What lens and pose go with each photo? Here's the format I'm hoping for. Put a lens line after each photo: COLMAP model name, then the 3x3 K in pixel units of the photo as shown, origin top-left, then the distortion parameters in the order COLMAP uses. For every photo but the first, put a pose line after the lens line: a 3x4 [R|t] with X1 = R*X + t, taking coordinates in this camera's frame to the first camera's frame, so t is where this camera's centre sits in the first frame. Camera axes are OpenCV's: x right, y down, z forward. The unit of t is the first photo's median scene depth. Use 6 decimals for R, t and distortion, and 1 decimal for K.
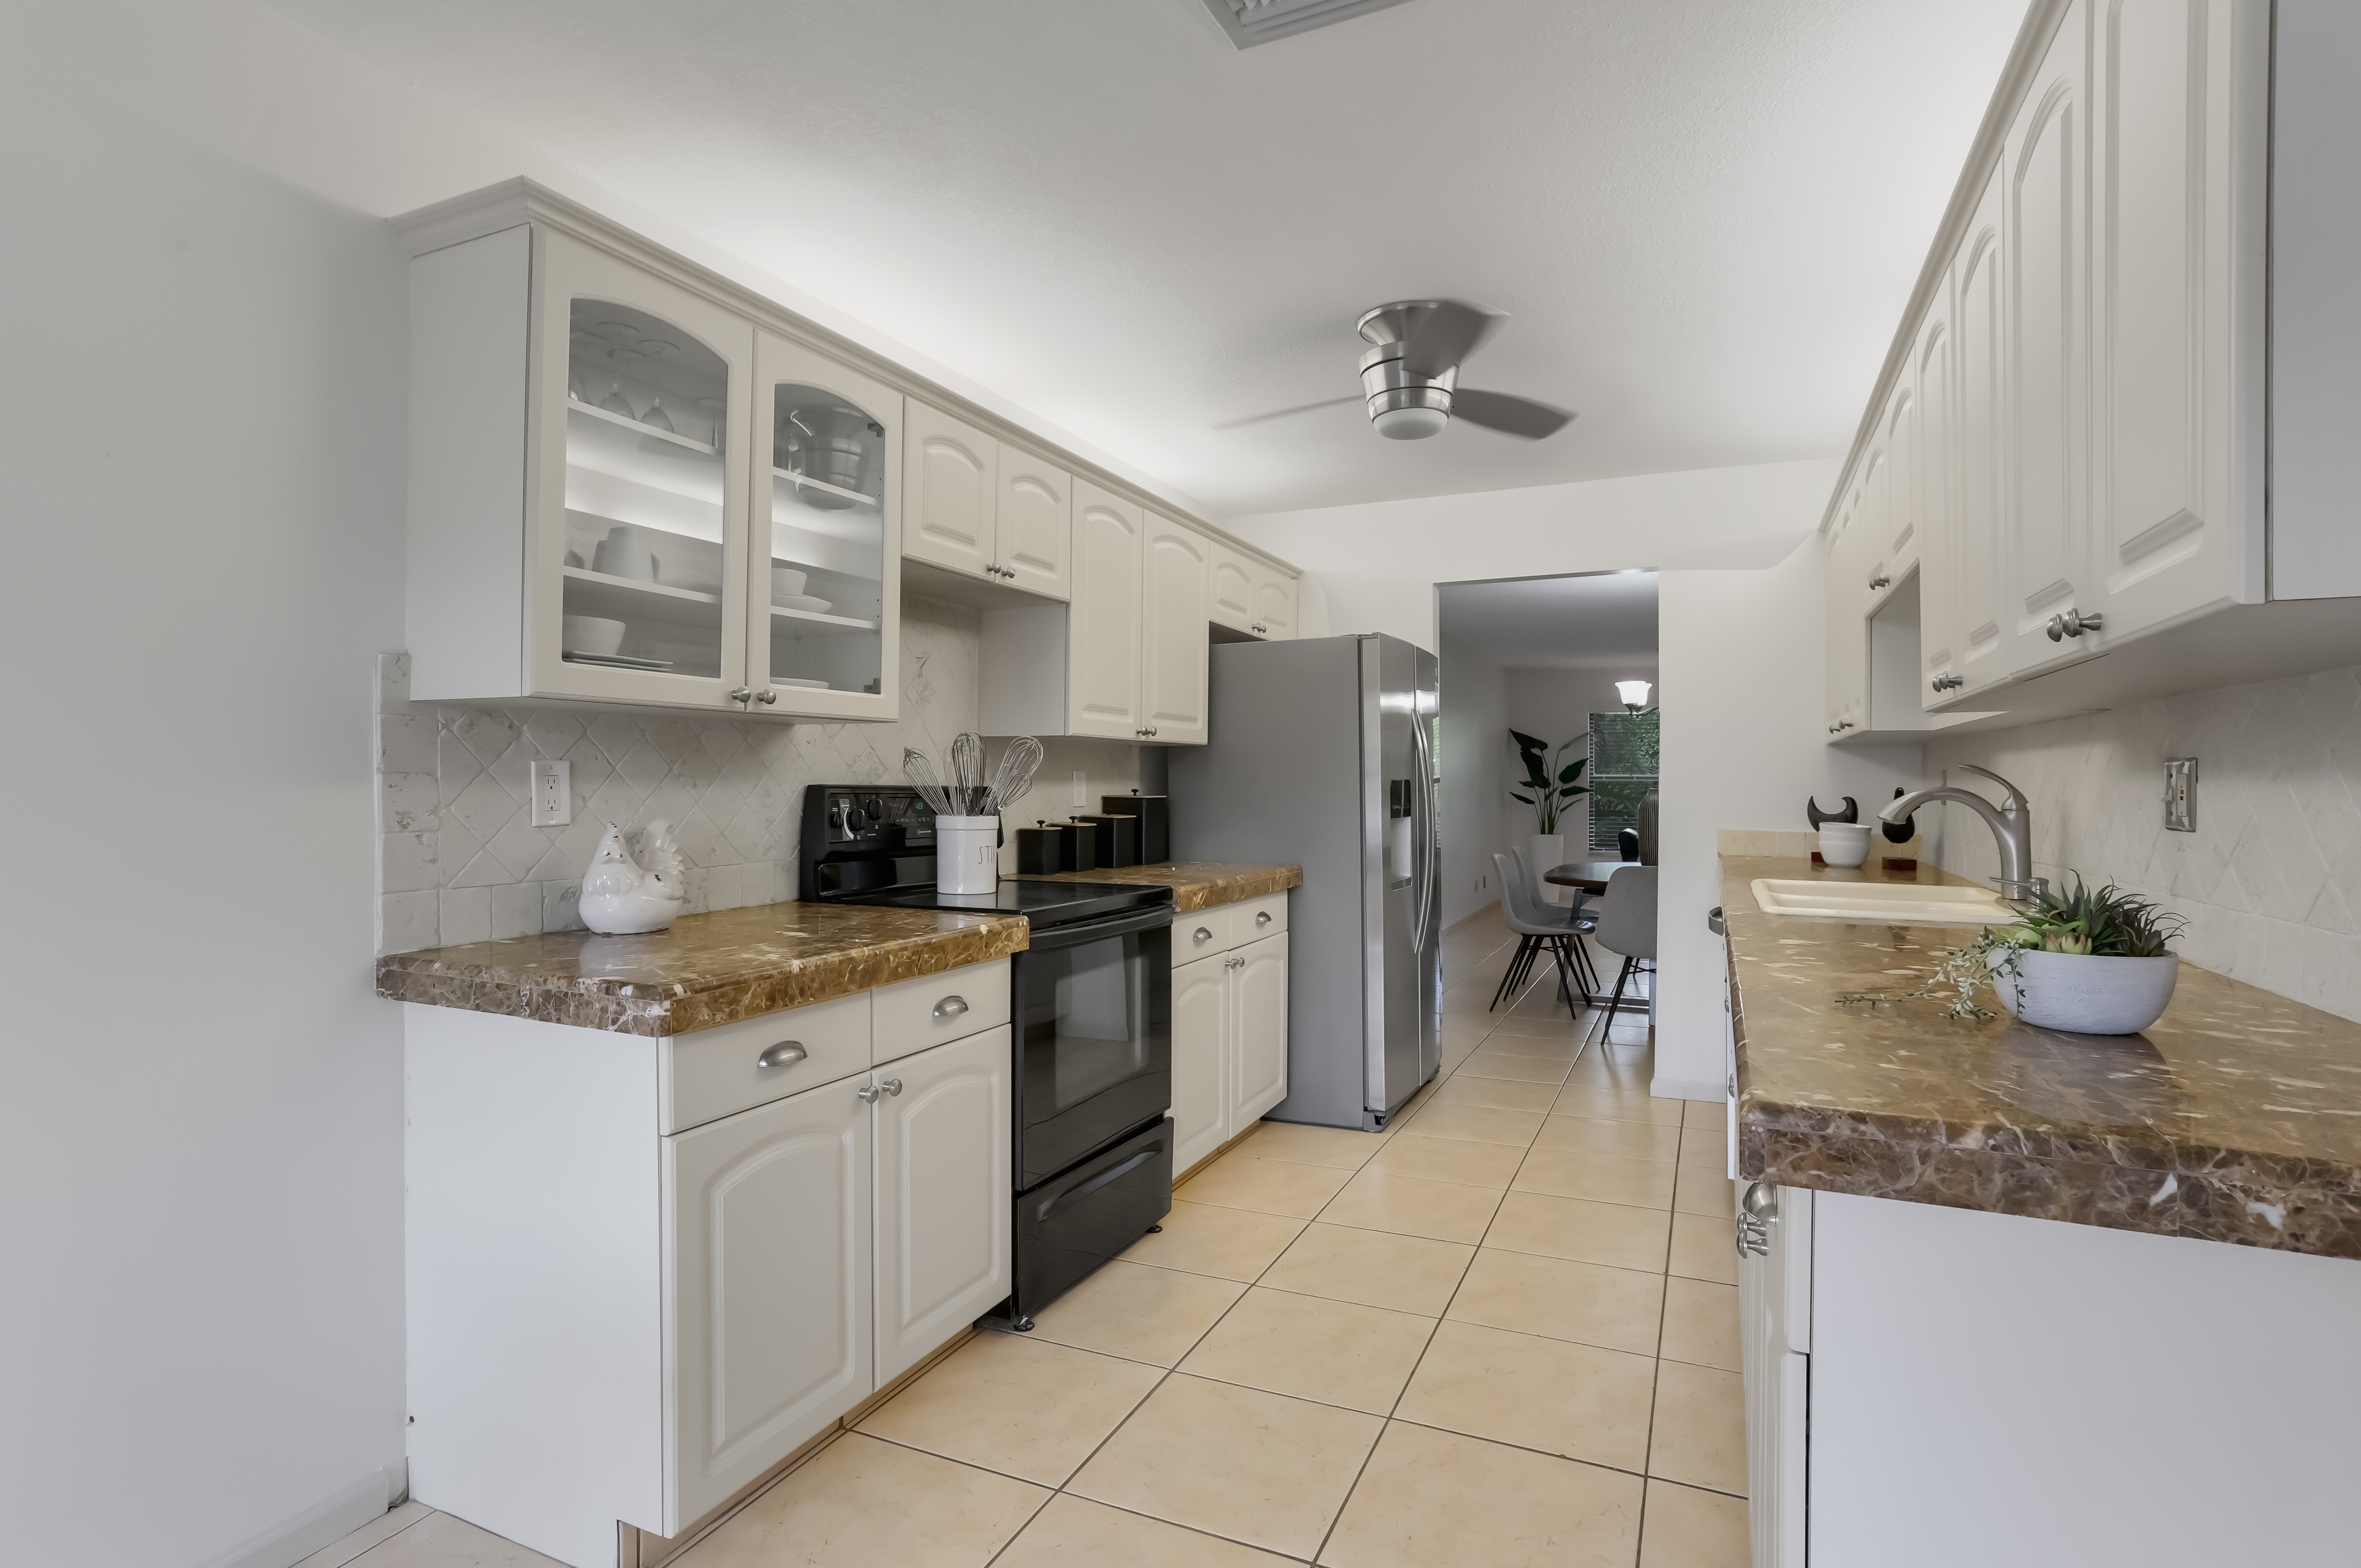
lens RADIAL K [[1161.8, 0, 1180.5], [0, 1161.8, 784.0], [0, 0, 1]] dist [-0.077294, 0.053864]
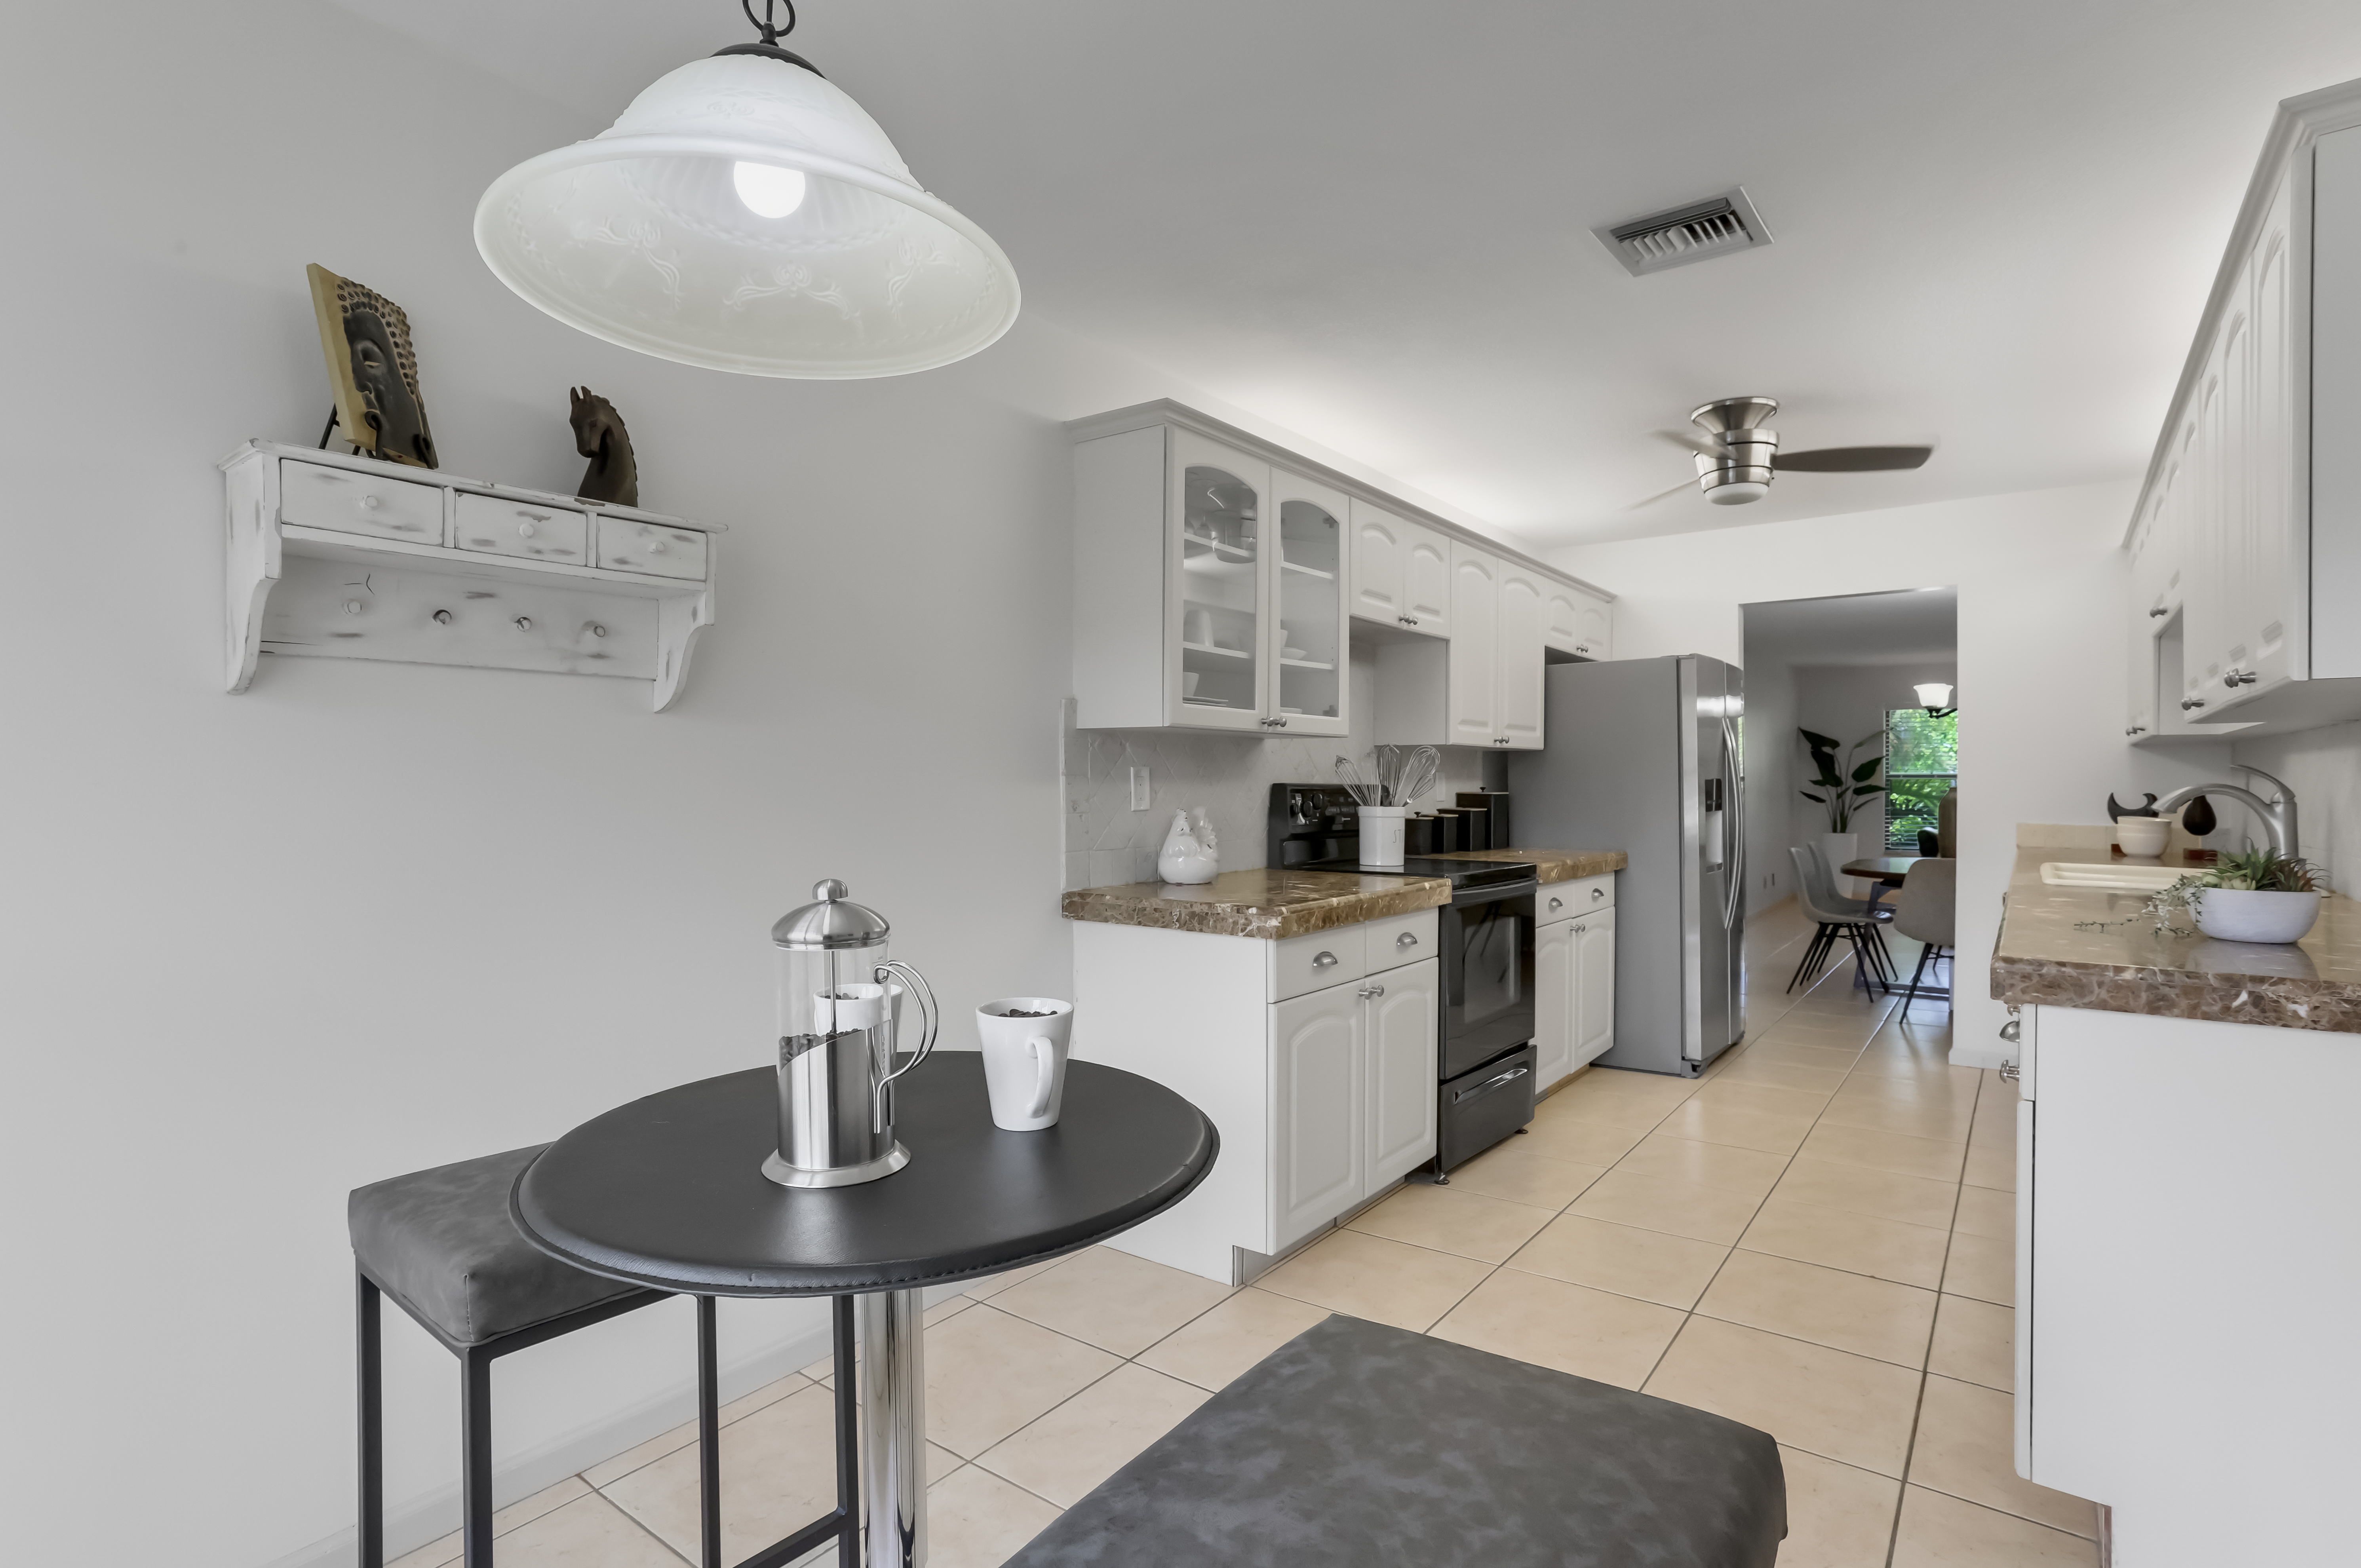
lens RADIAL K [[1195.0, 0, 1174.5], [0, 1195.0, 790.1], [0, 0, 1]] dist [-0.075924, 0.046735]
pose [[0.979523, -0.000417, -0.201333, -0.137710], [0.001519, 0.999985, 0.005321, 0.001327], [0.201328, -0.005518, 0.979508, -0.363507]]
